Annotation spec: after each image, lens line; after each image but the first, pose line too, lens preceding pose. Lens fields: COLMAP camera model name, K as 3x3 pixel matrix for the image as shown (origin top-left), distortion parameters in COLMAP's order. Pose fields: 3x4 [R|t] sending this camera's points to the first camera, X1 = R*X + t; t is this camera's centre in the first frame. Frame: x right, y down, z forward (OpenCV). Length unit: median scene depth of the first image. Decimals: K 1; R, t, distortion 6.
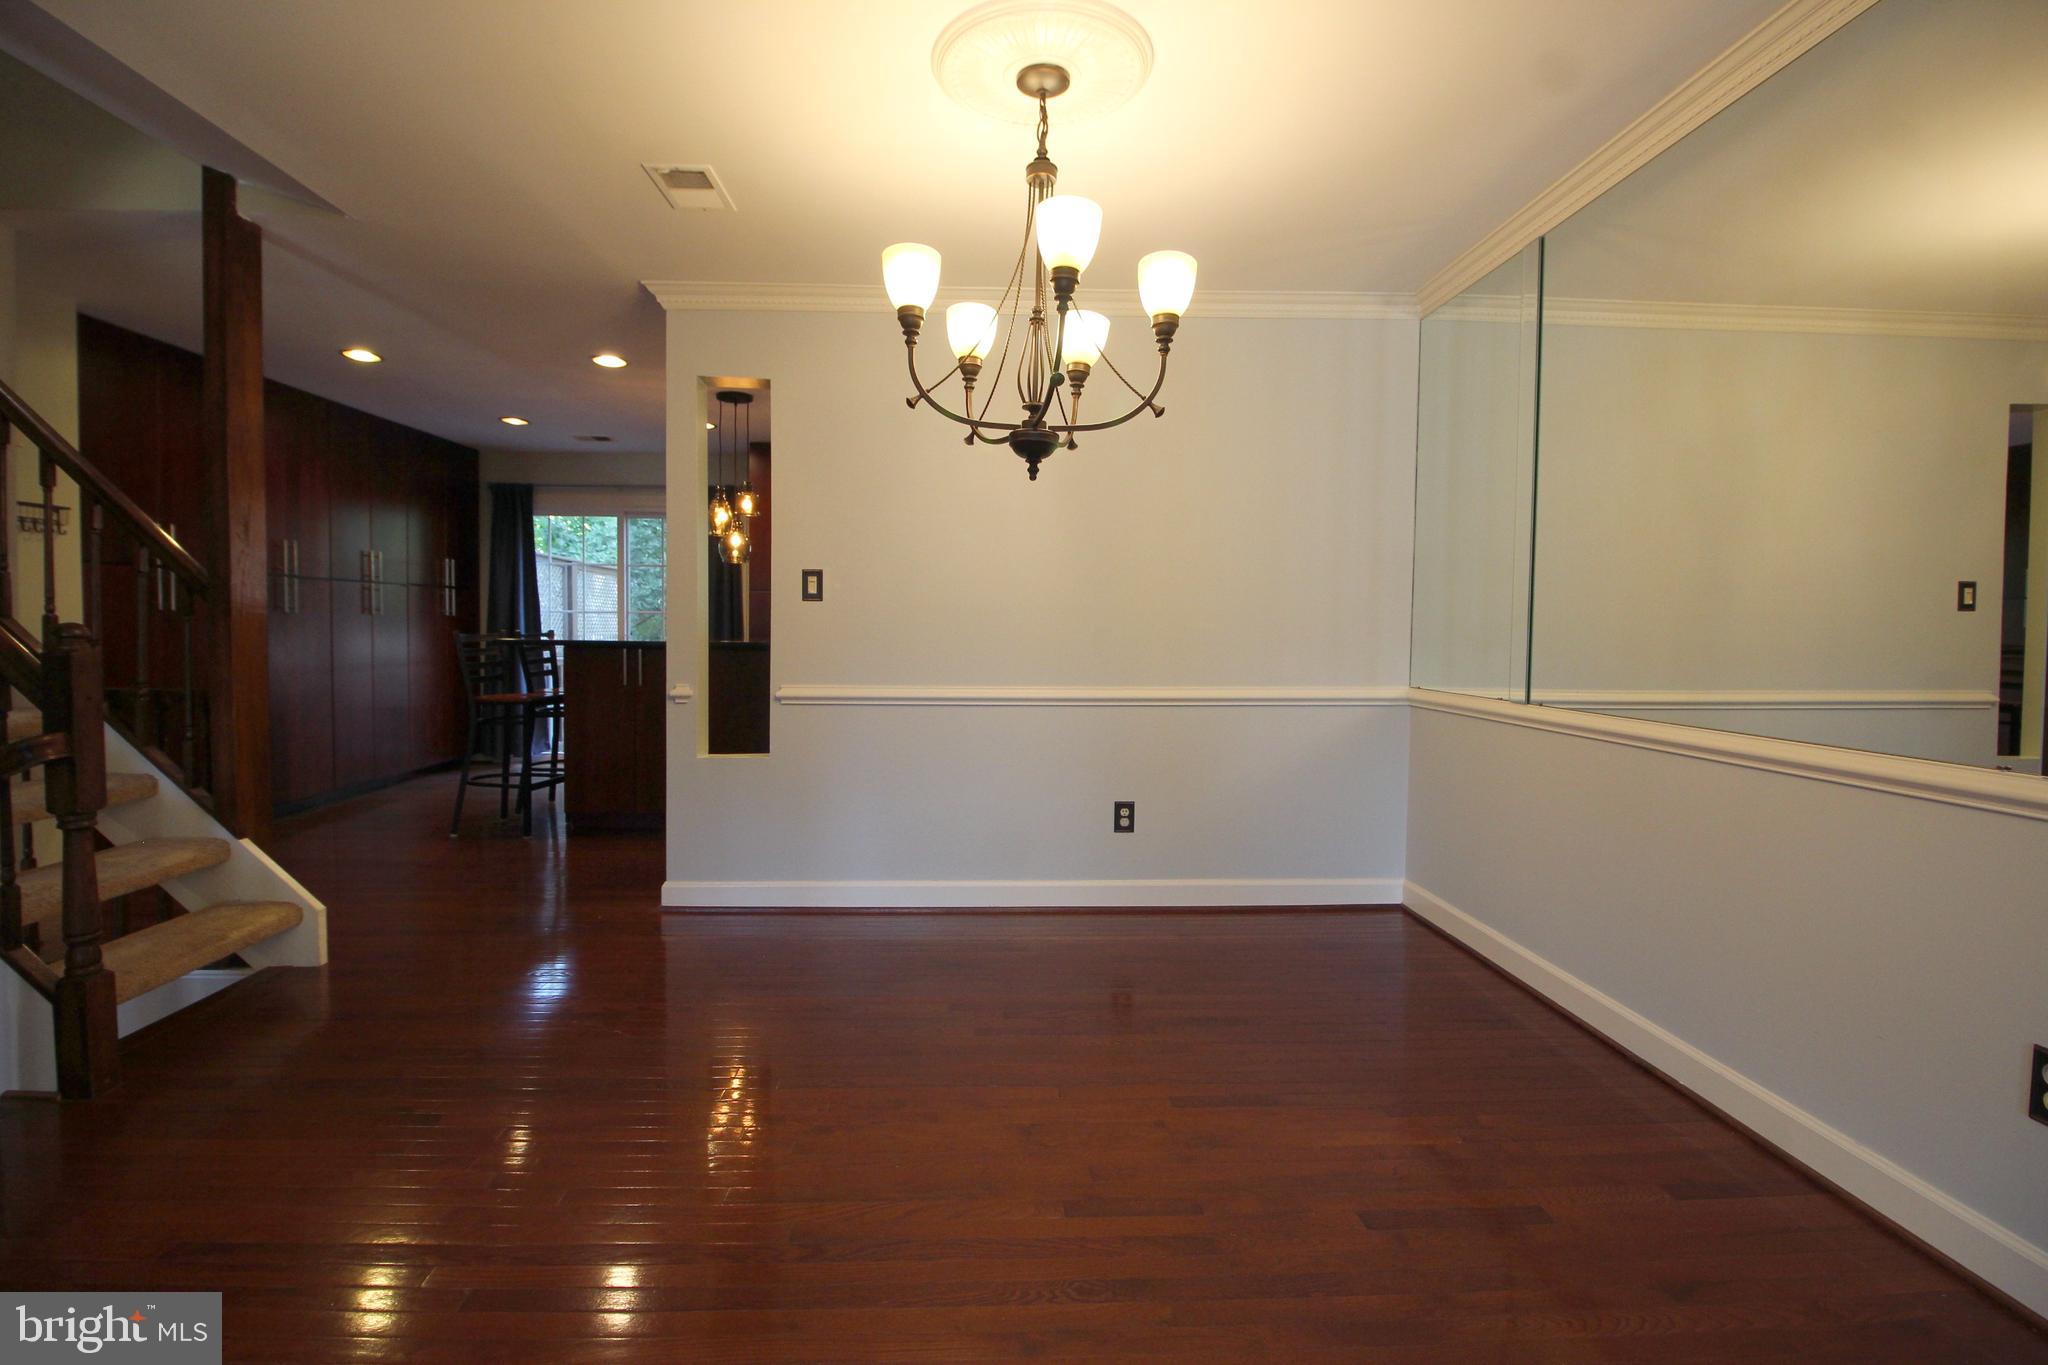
lens RADIAL K [[941.0, 0, 1003.3], [0, 941.0, 666.1], [0, 0, 1]] dist [-0.007030, -0.006854]
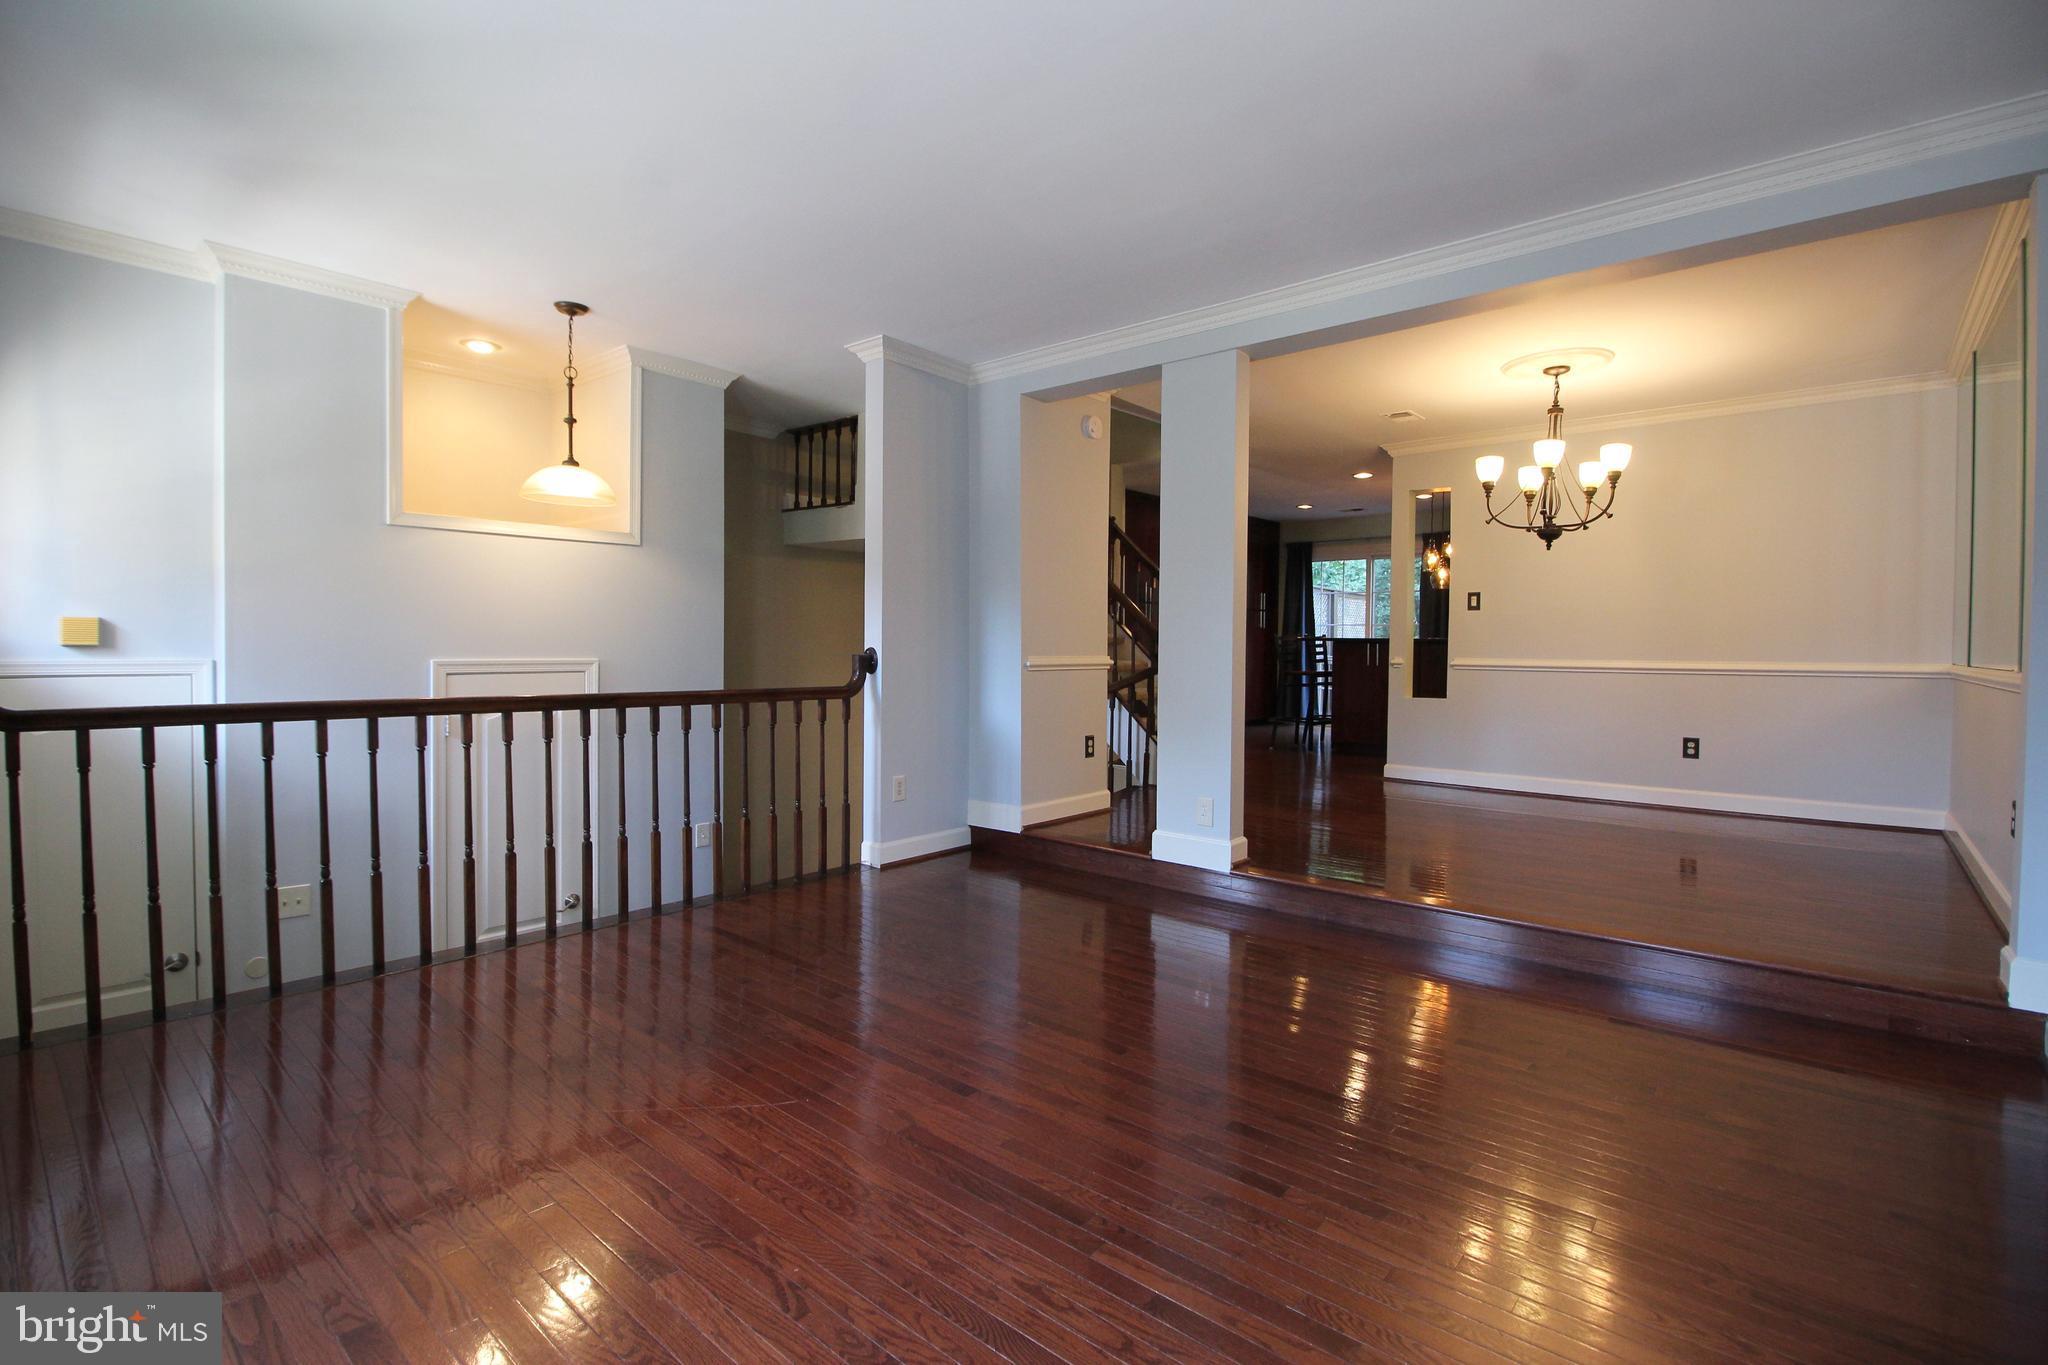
lens RADIAL K [[941.0, 0, 1013.0], [0, 941.0, 668.1], [0, 0, 1]] dist [-0.007030, -0.006854]
pose [[0.732623, 0.014517, -0.680479, 0.359214], [-0.029581, 0.999507, -0.010524, 0.082450], [0.679991, 0.027840, 0.732692, -0.860207]]
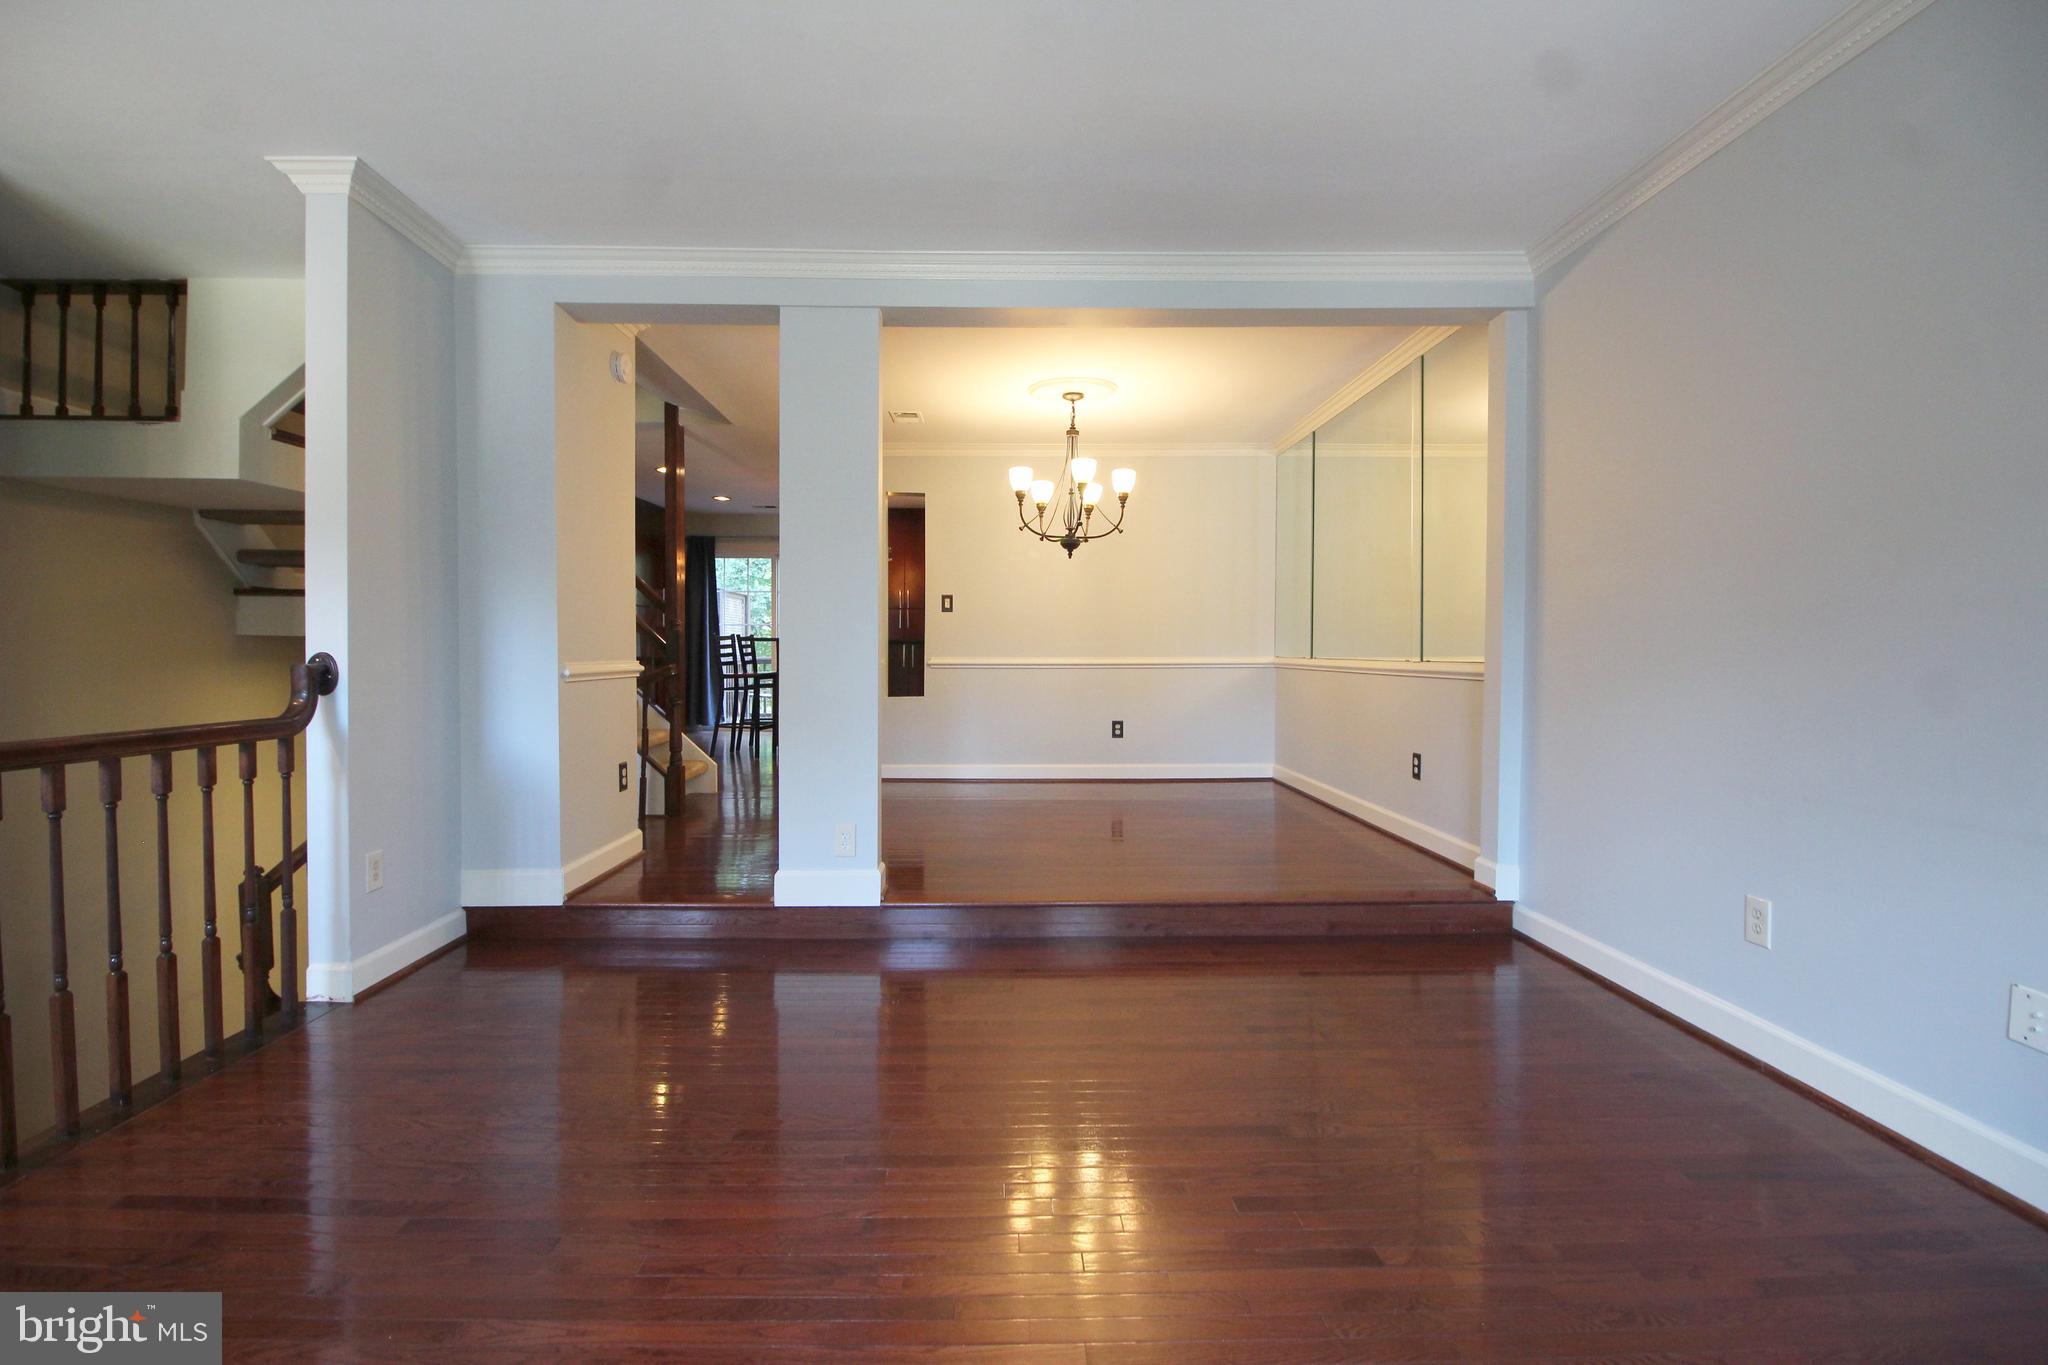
lens RADIAL K [[941.0, 0, 1010.7], [0, 941.0, 668.5], [0, 0, 1]] dist [-0.007030, -0.006854]
pose [[0.999881, -0.006603, -0.013975, -0.052764], [0.006333, 0.999794, -0.019307, 0.078527], [0.014099, 0.019216, 0.999716, -0.840902]]
